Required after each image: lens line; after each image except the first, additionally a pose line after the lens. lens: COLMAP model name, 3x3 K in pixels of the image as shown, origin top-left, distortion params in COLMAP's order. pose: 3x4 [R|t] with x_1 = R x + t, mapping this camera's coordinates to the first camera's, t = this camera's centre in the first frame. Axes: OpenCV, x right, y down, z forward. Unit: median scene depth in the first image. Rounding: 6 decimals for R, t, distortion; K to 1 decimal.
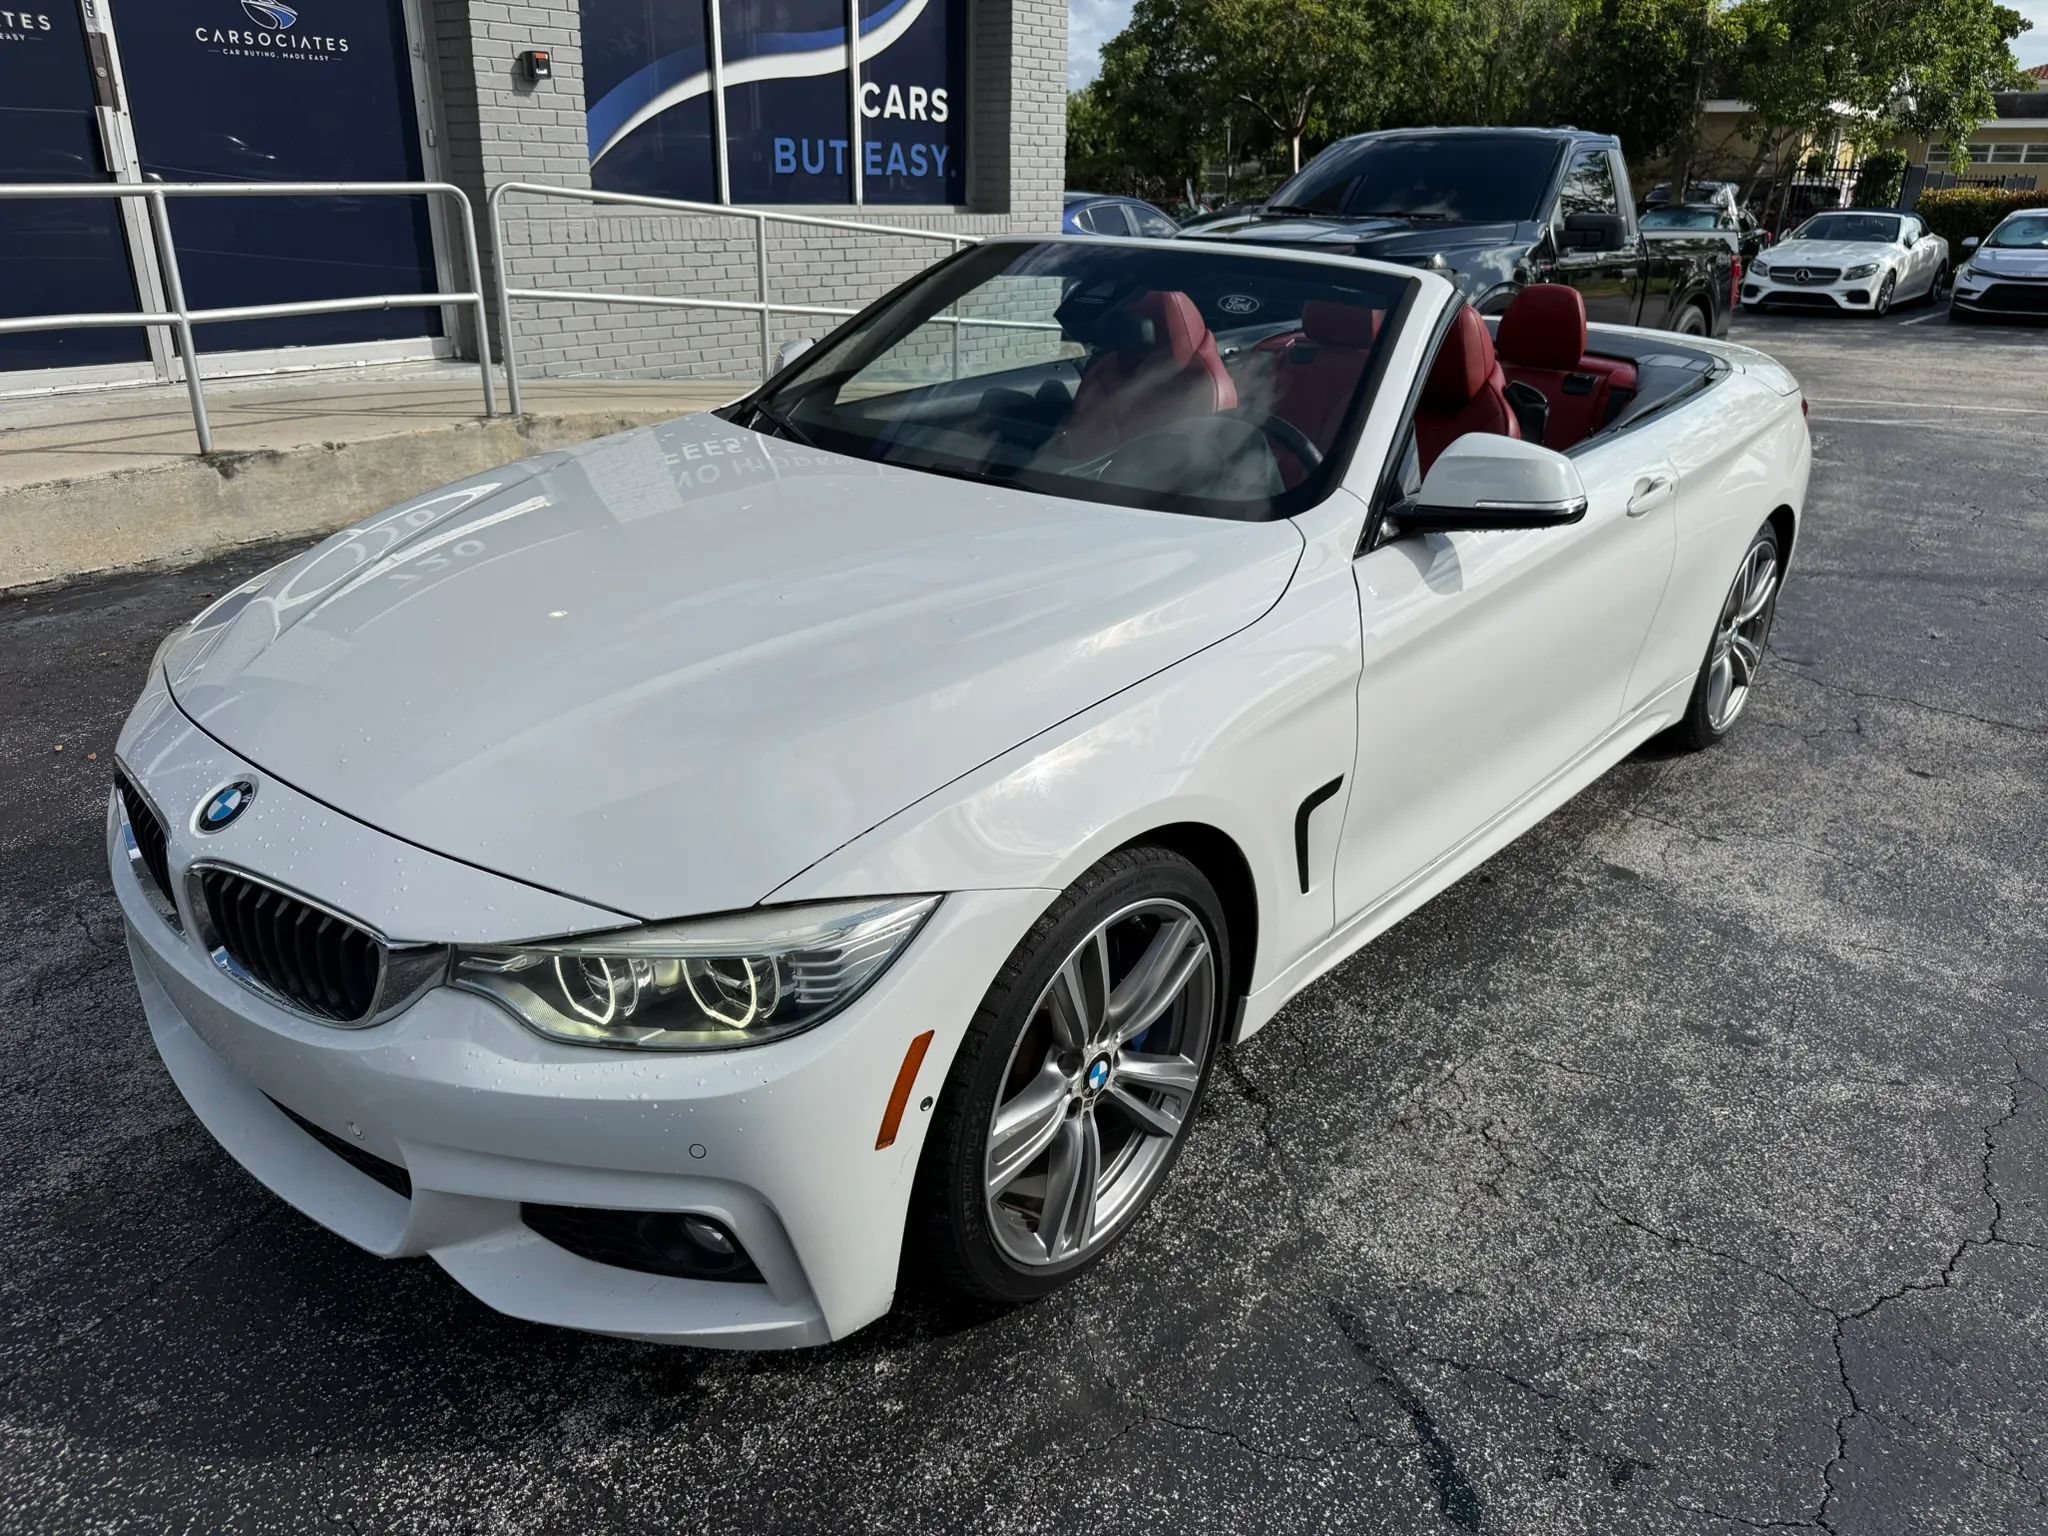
lens RADIAL K [[1489.9, 0, 1029.9], [0, 1489.9, 751.9], [0, 0, 1]] dist [0.006321, -0.008785]
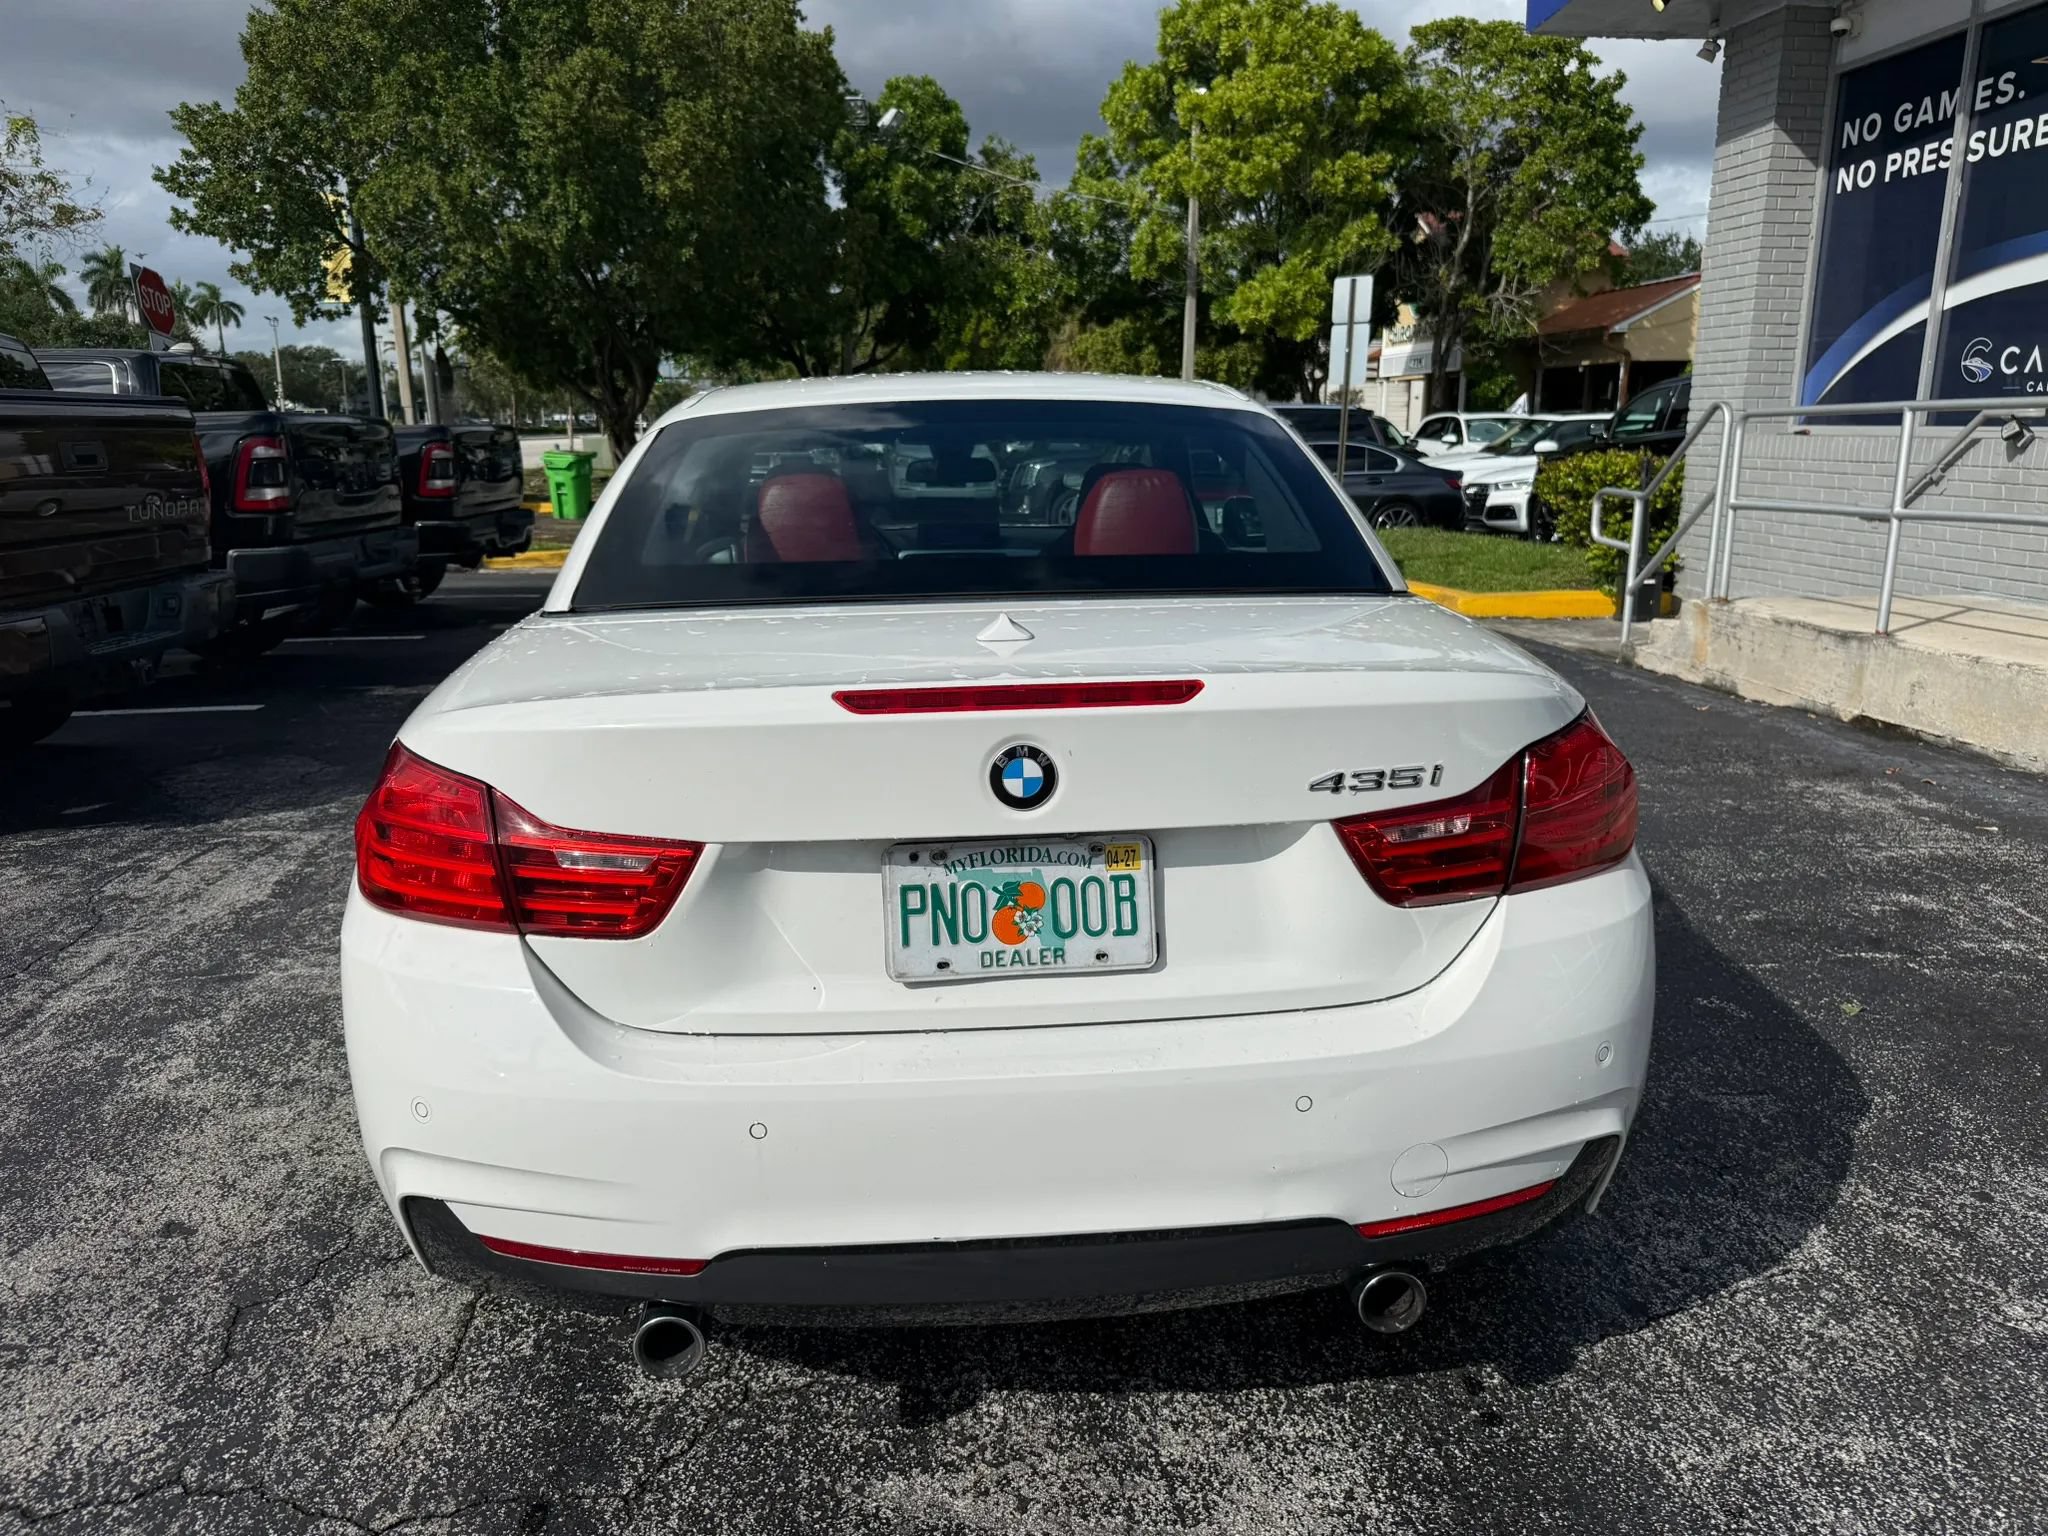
lens RADIAL K [[1470.1, 0, 1017.4], [0, 1470.1, 767.4], [0, 0, 1]] dist [-0.002995, -0.001420]
pose [[-0.719410, 0.143300, -0.679643, 0.902213], [-0.260210, 0.851627, 0.454997, -0.628542], [0.644004, 0.504179, -0.575380, 1.812271]]
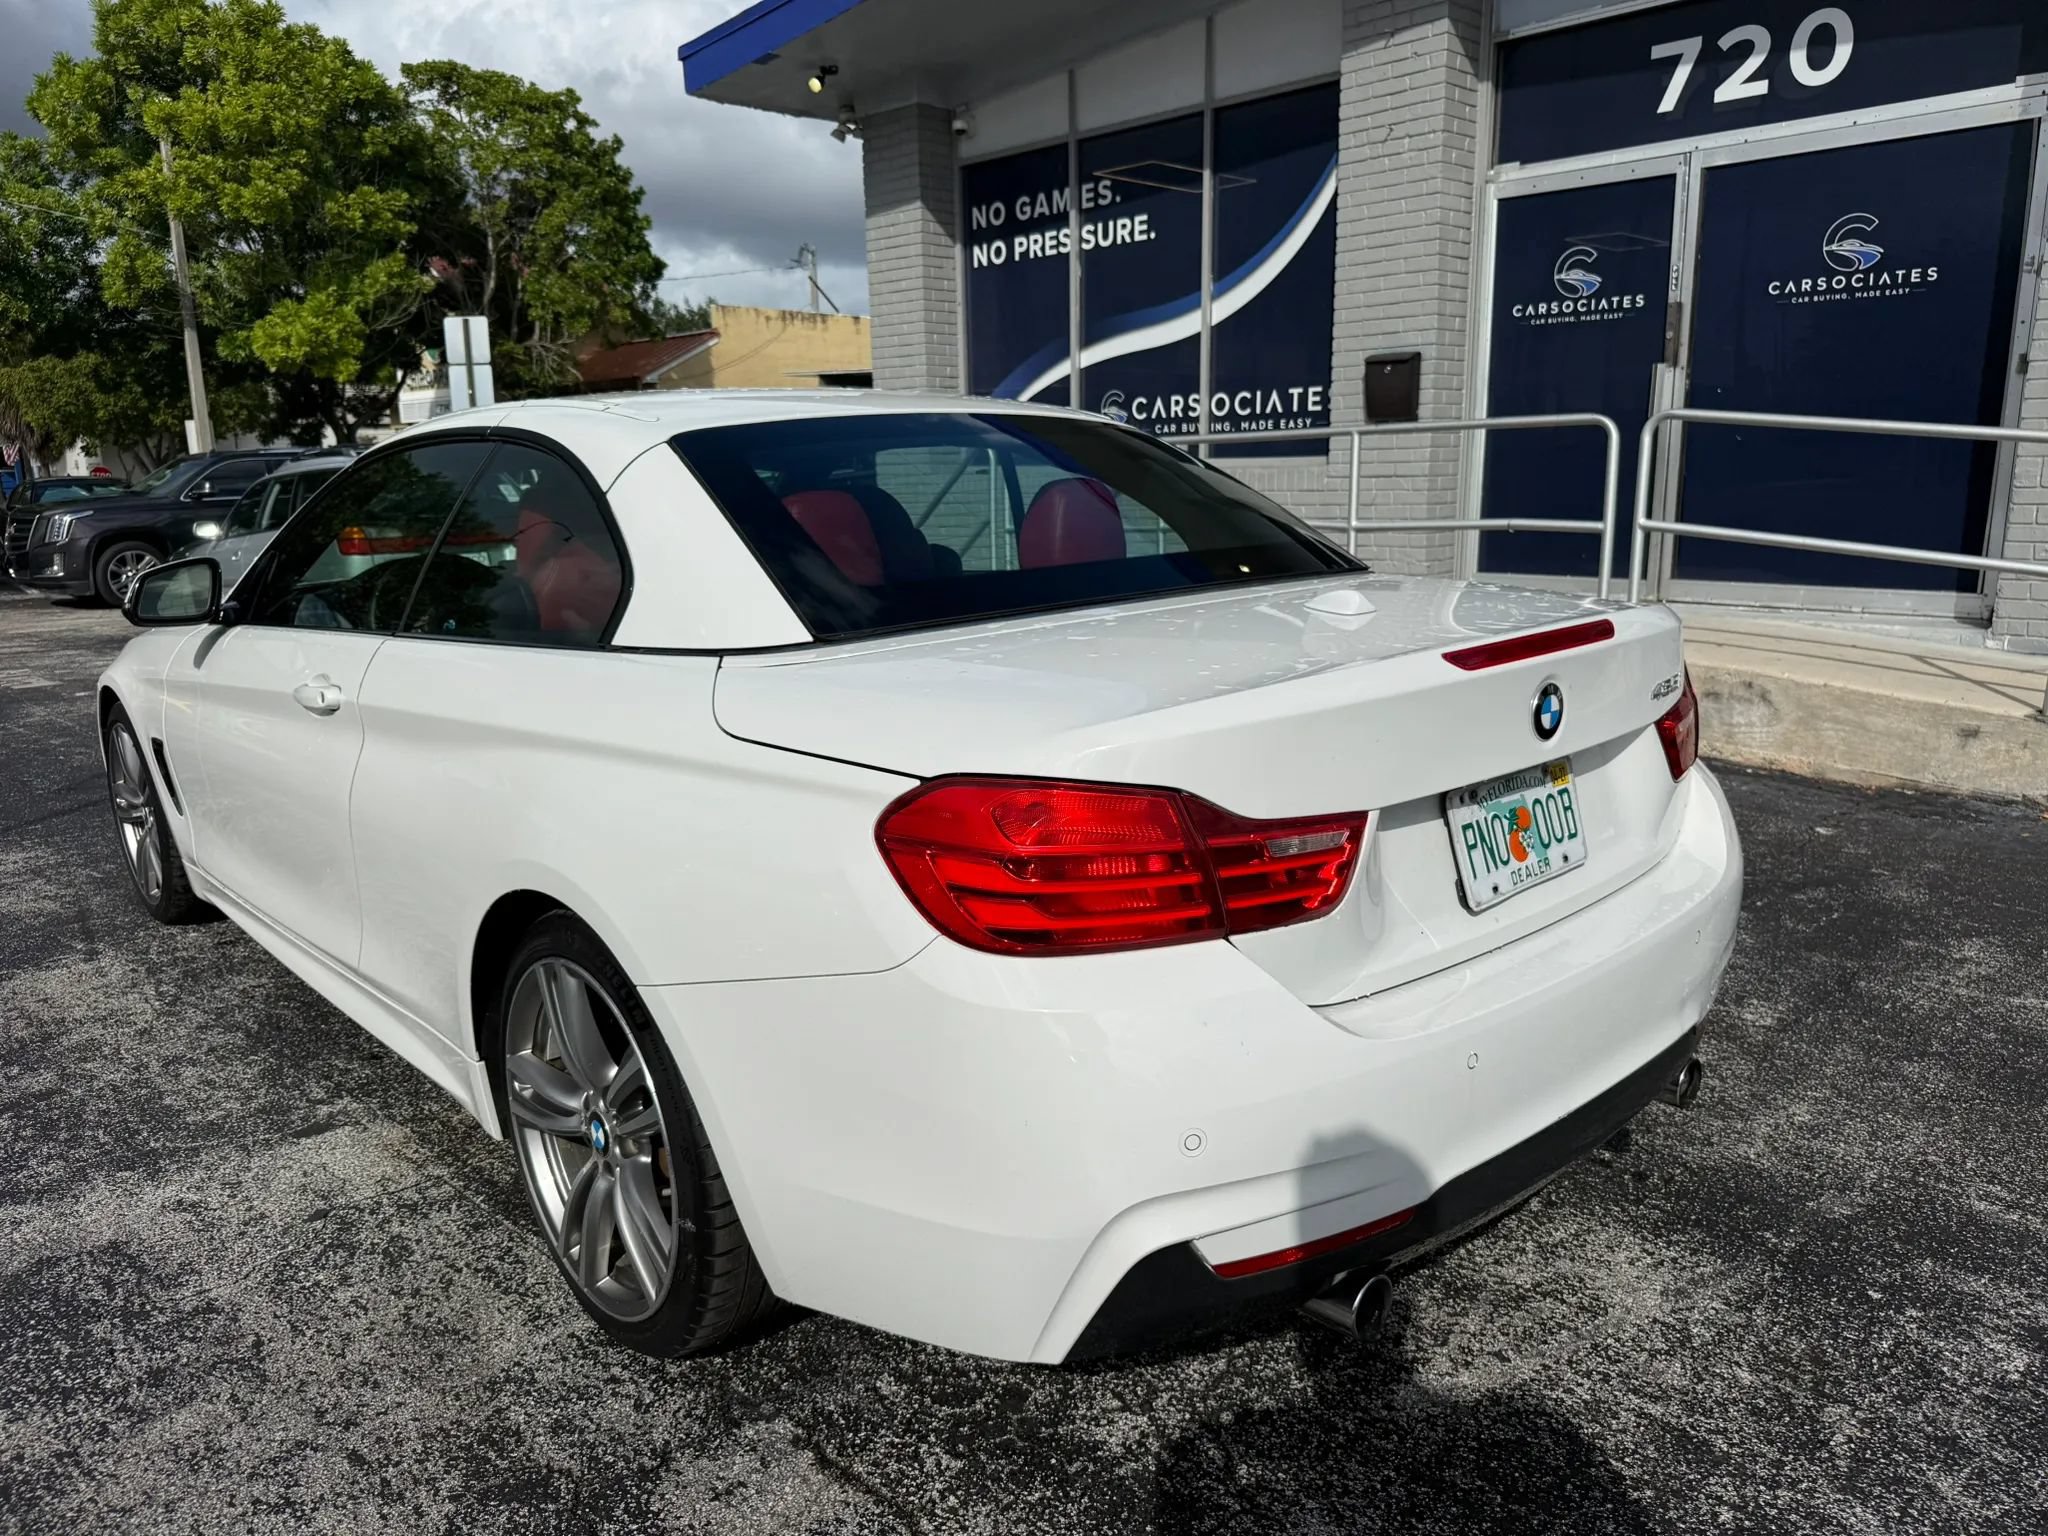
lens RADIAL K [[1464.7, 0, 1023.5], [0, 1464.7, 777.3], [0, 0, 1]] dist [0.001854, -0.005439]
pose [[-0.138745, 0.192730, -0.971393, 1.151498], [-0.346333, 0.909501, 0.229917, -0.448190], [0.927795, 0.368325, -0.059440, 1.399460]]
